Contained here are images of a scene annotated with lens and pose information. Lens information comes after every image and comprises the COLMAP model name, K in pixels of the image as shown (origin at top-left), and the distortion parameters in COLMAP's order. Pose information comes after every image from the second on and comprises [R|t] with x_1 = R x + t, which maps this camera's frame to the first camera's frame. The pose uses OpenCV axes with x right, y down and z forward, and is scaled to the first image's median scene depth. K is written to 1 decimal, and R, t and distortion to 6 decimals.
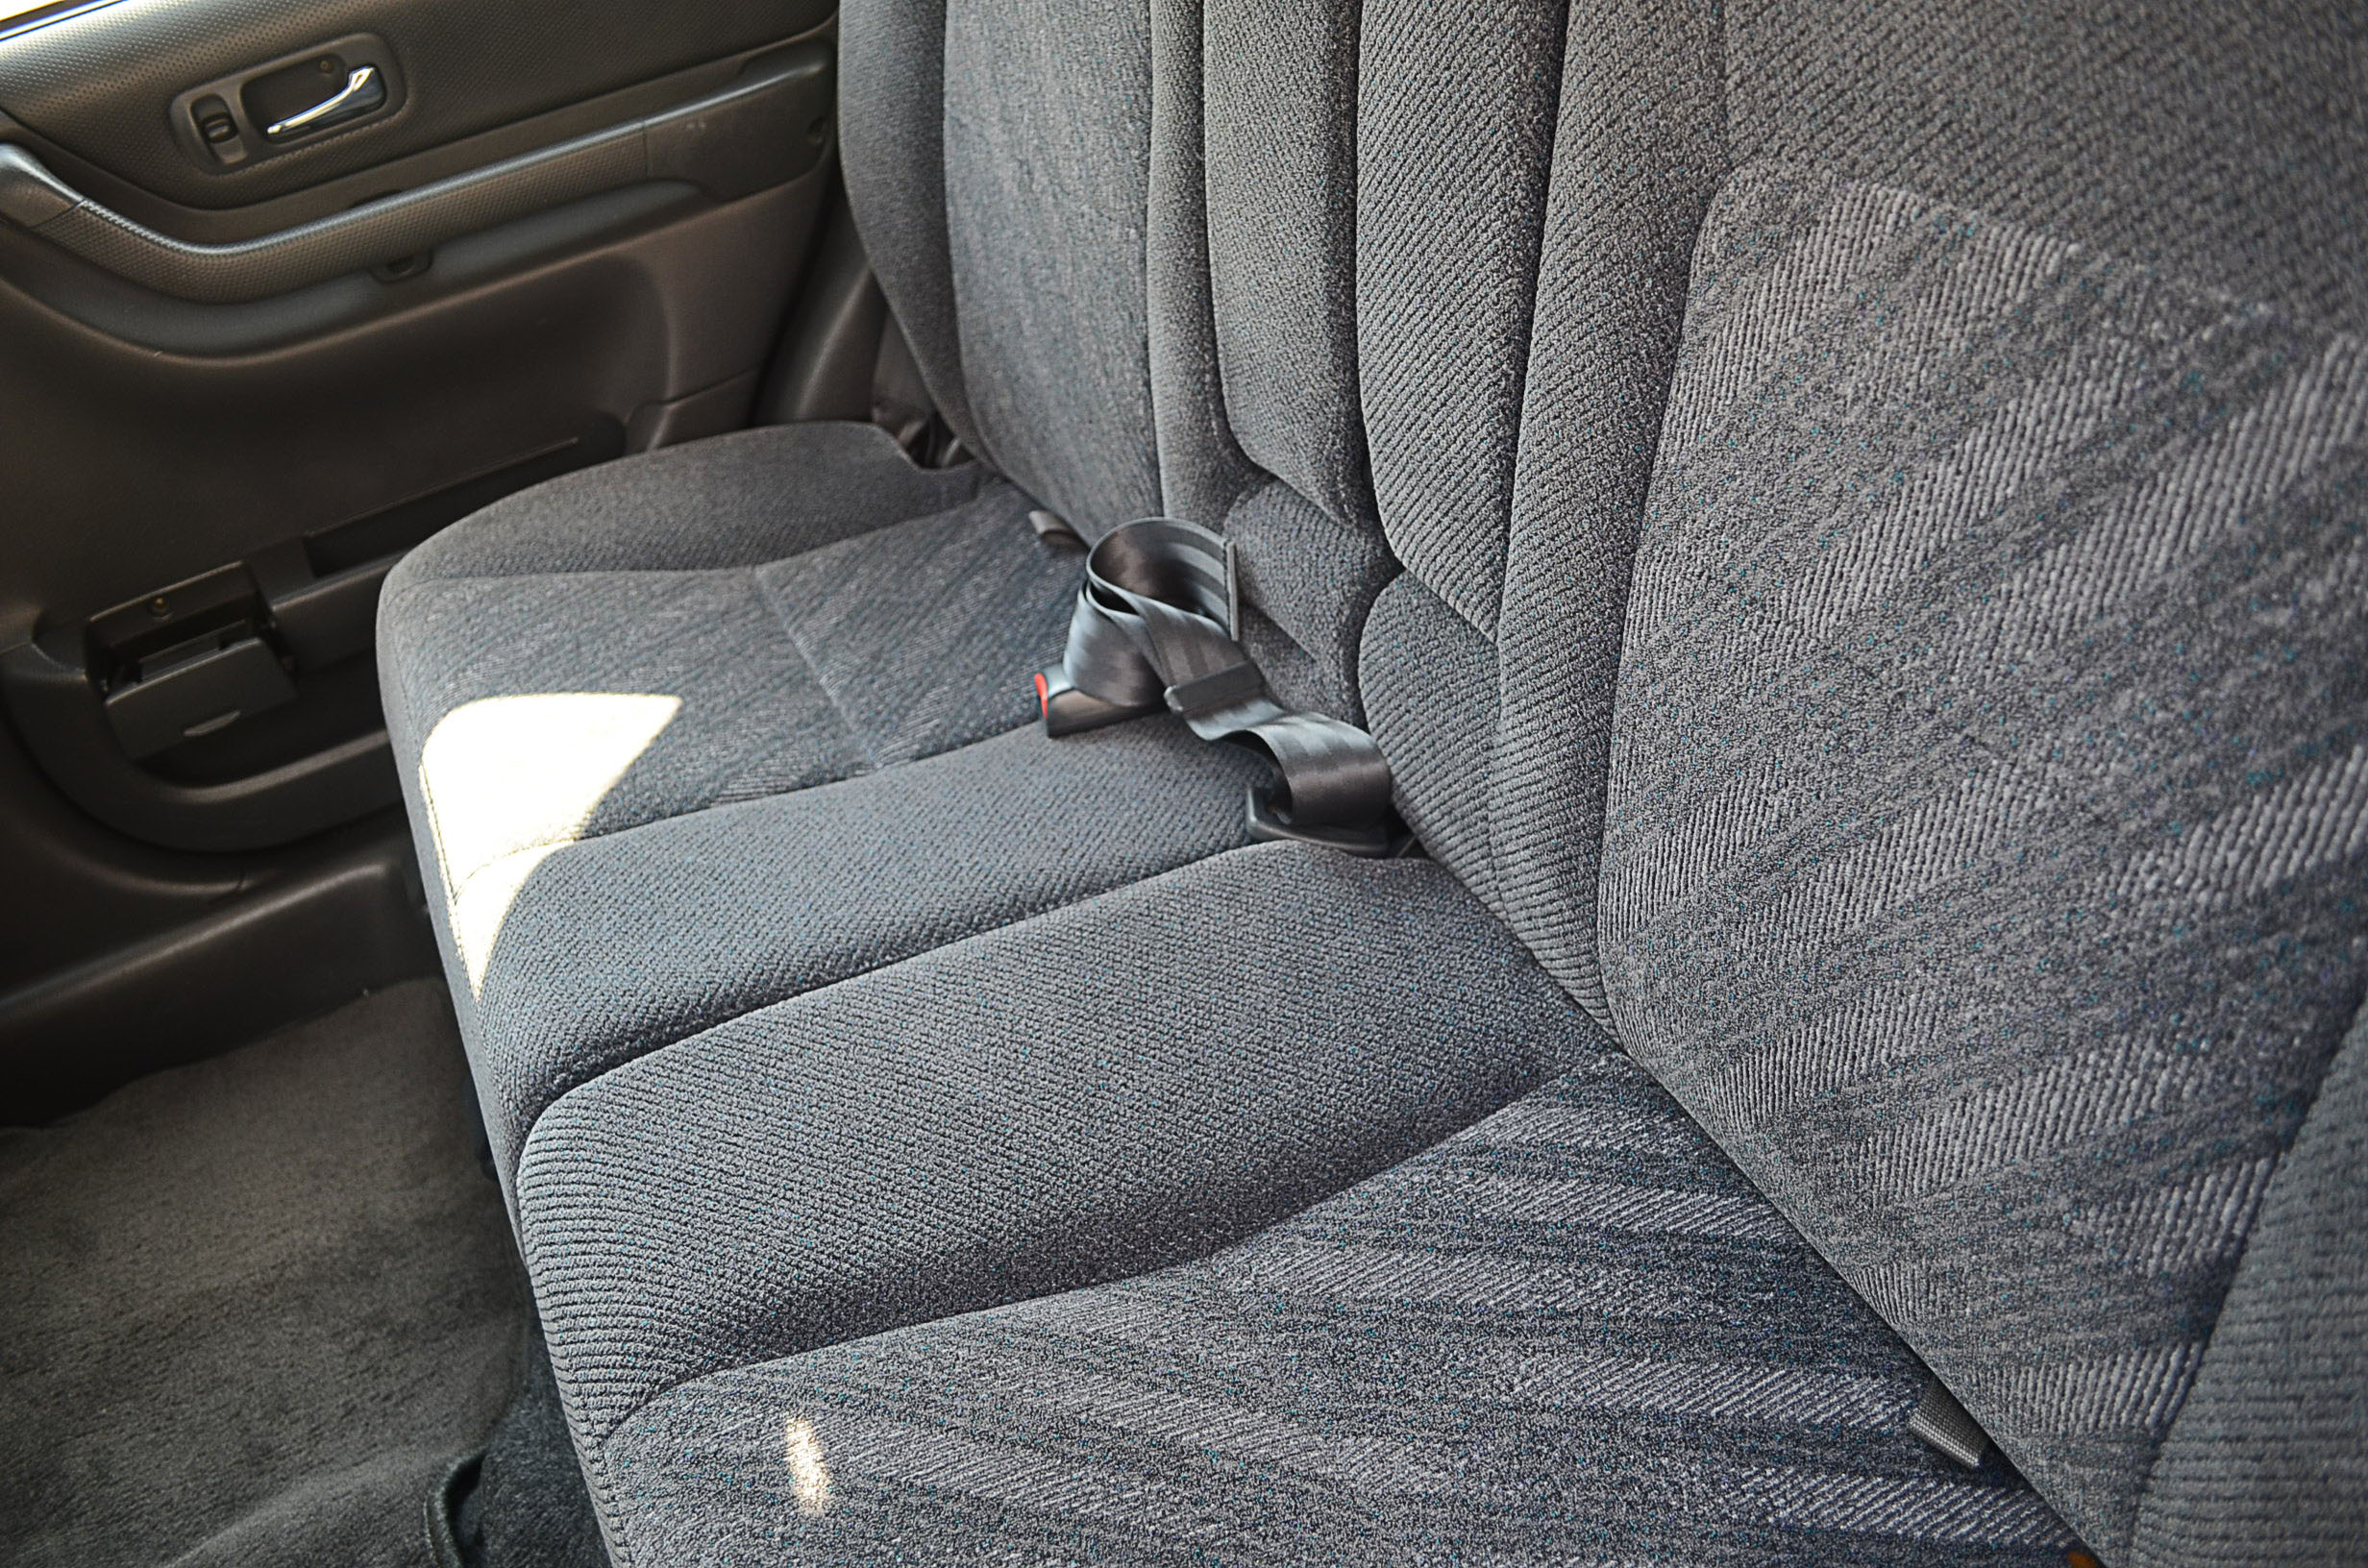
lens RADIAL K [[1959.3, 0, 1184.0], [0, 1959.3, 784.0], [0, 0, 1]] dist [-0.064529, -0.004254]
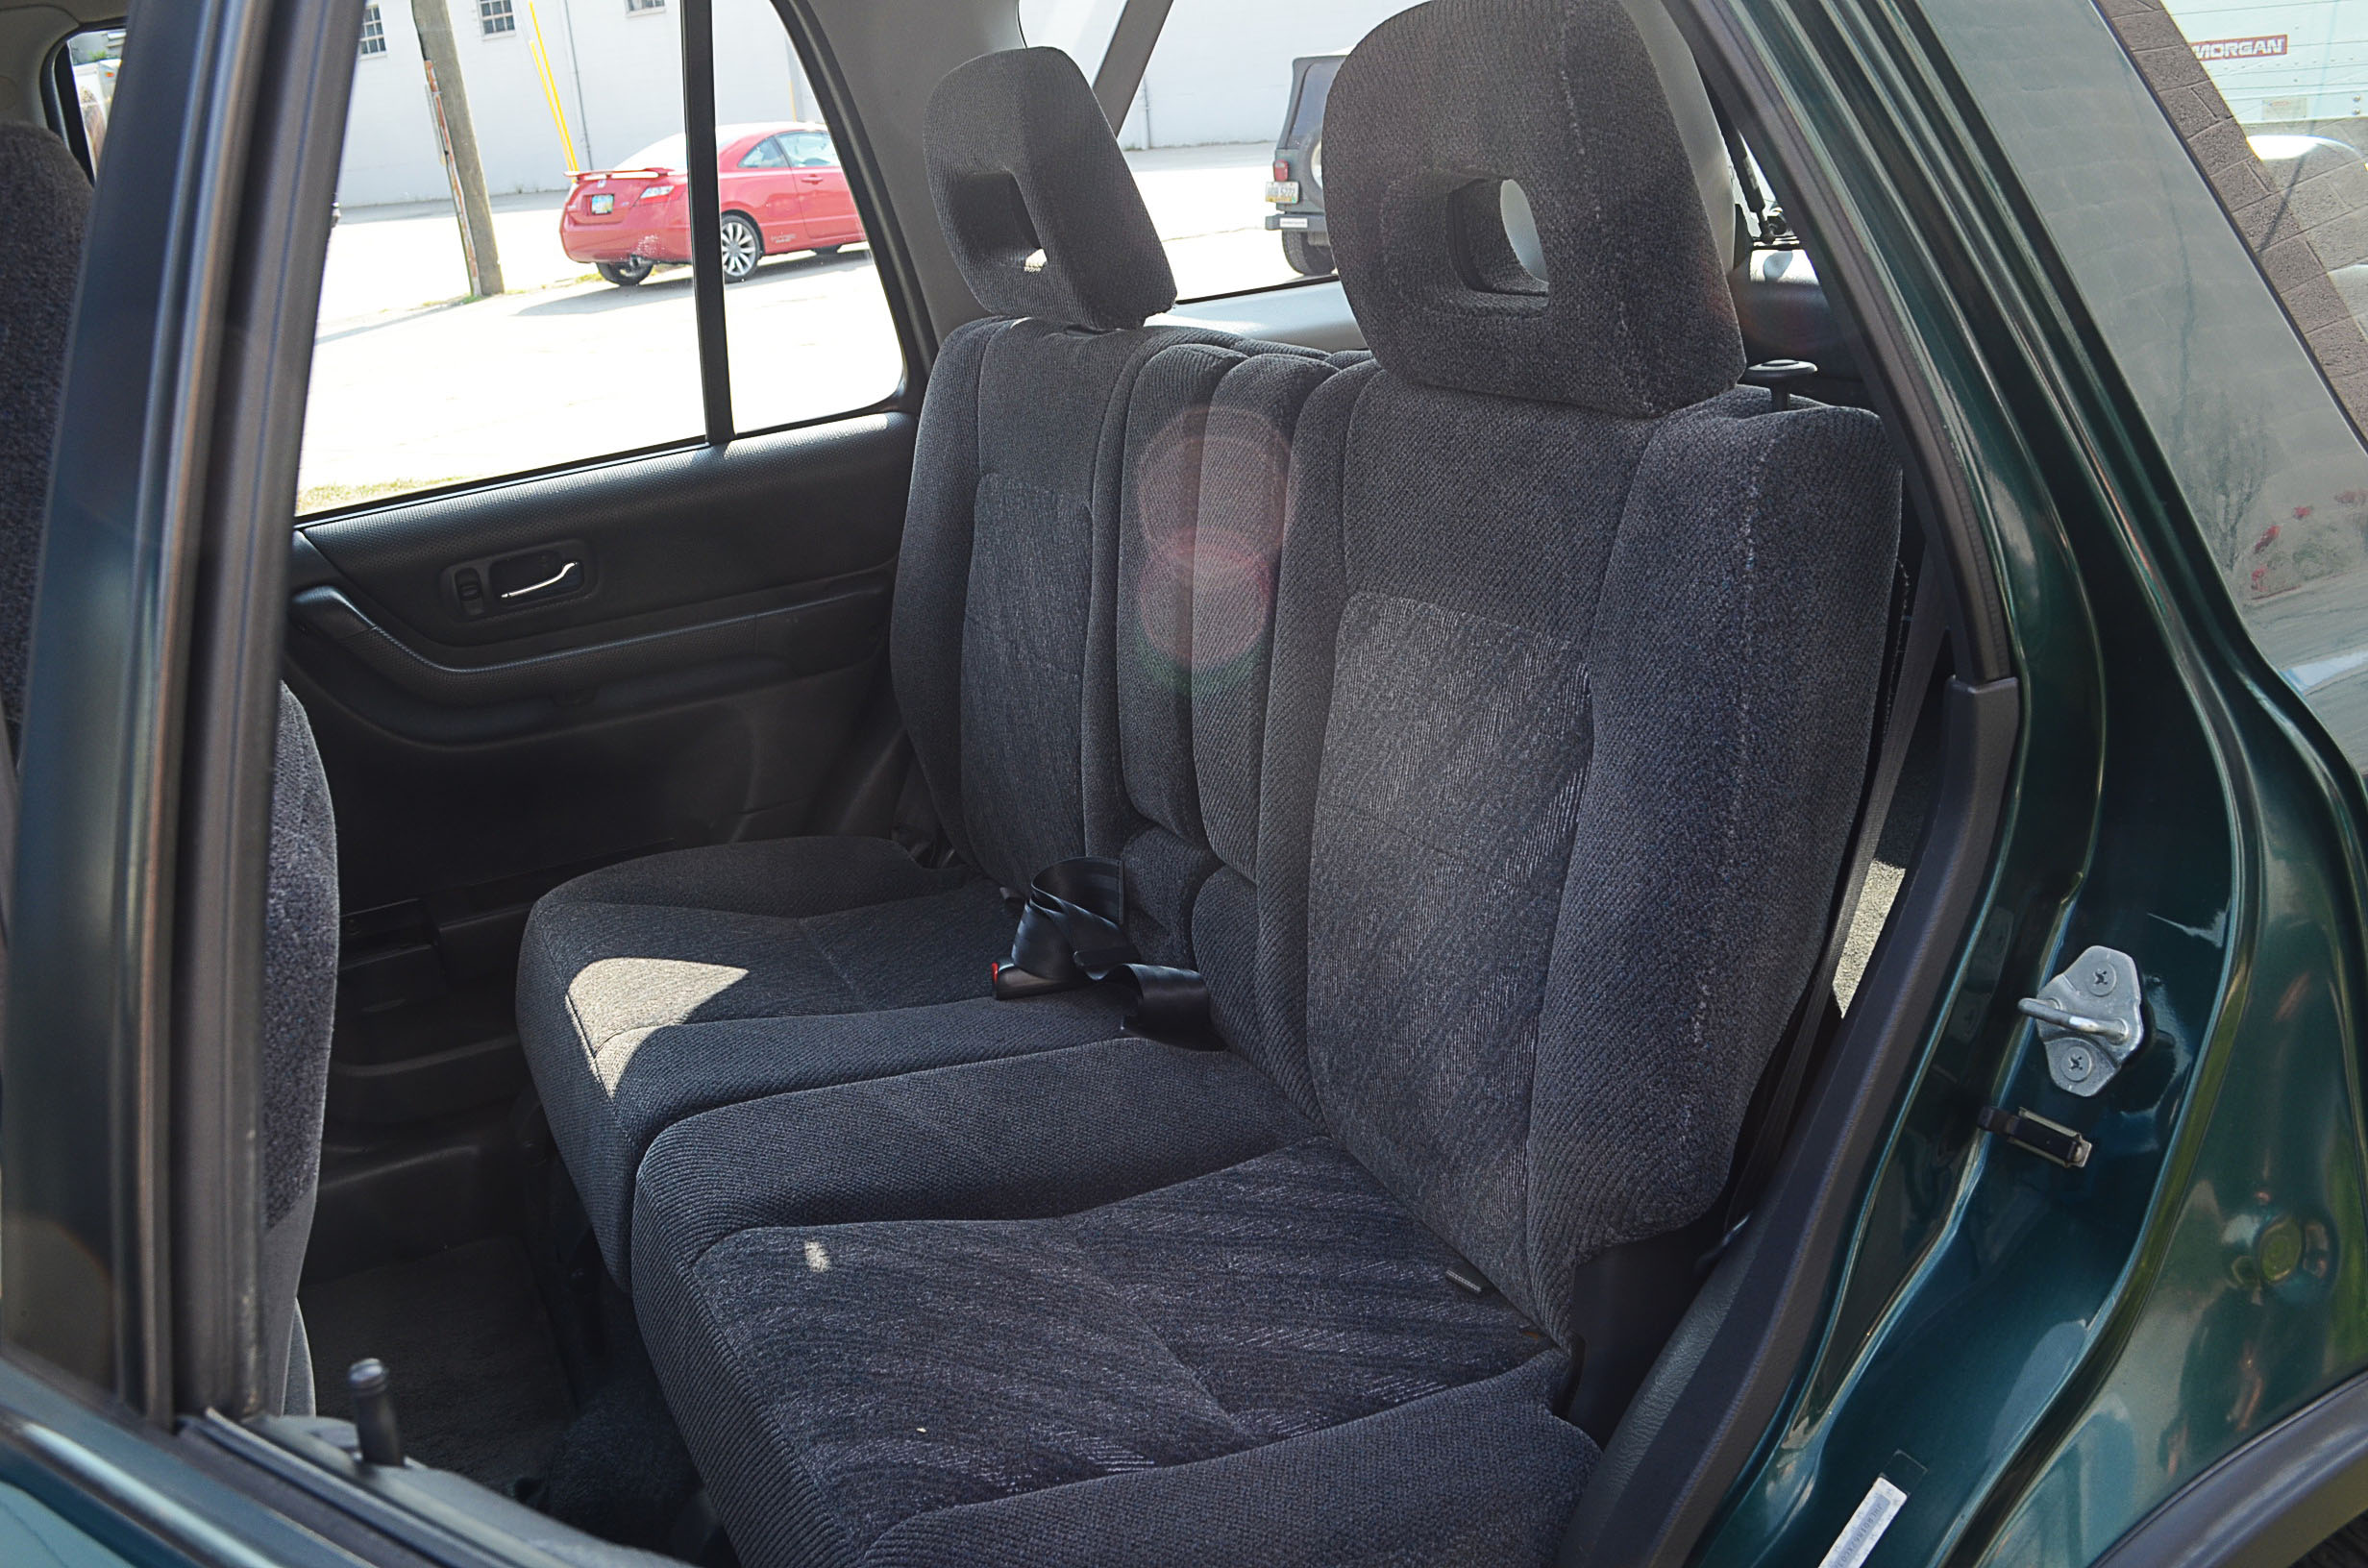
lens RADIAL K [[2225.2, 0, 1184.0], [0, 2225.2, 784.0], [0, 0, 1]] dist [-0.005397, -0.009012]
pose [[0.998140, 0.058436, -0.017369, 0.108348], [-0.060911, 0.944185, -0.323735, 0.421381], [-0.002518, 0.324191, 0.945988, -0.761005]]
